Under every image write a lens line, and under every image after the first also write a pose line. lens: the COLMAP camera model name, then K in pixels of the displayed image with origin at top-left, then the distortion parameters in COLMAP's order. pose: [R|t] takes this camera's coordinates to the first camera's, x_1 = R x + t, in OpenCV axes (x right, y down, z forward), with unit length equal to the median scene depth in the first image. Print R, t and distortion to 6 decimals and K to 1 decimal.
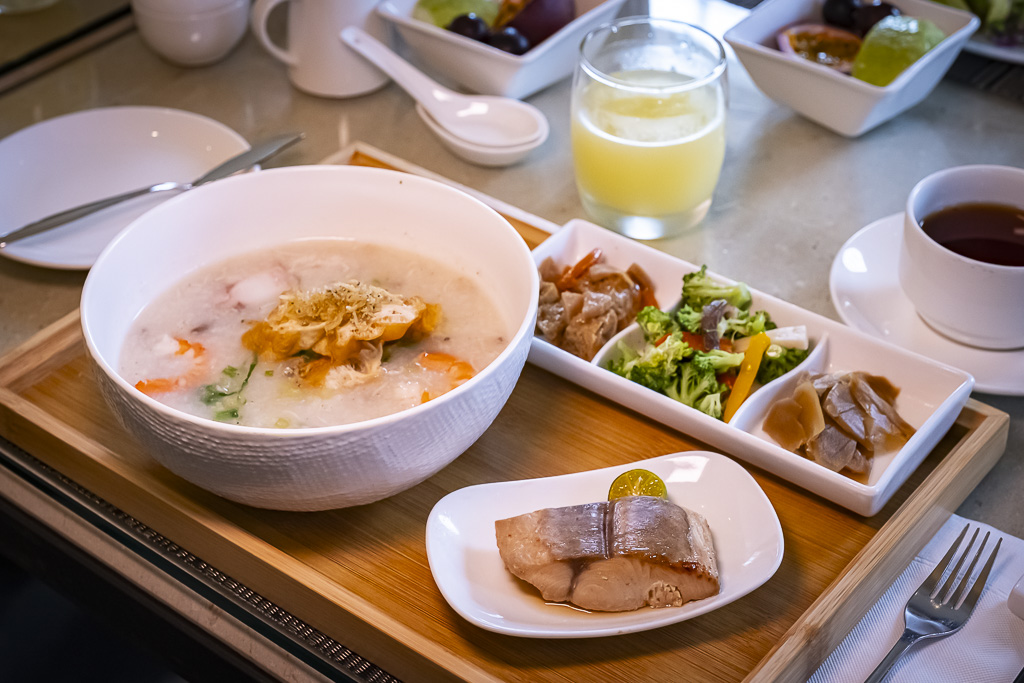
lens RADIAL K [[1987.7, 0, 511.6], [0, 1987.7, 341.2], [0, 0, 1]] dist [0.063750, 0.000000]
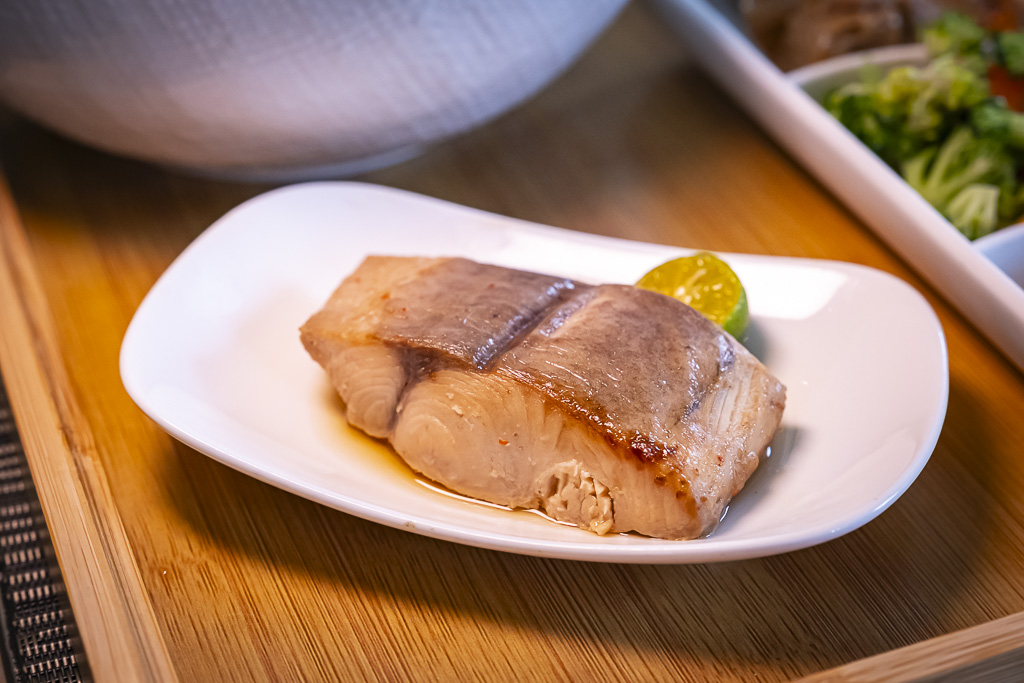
lens RADIAL K [[1987.7, 0, 512.3], [0, 1987.7, 342.5], [0, 0, 1]] dist [0.063750, 0.000000]
pose [[0.855443, 0.300676, -0.421676, 0.233435], [-0.314245, 0.948546, 0.038860, 0.083868], [0.411664, 0.099267, 0.905913, 0.605594]]
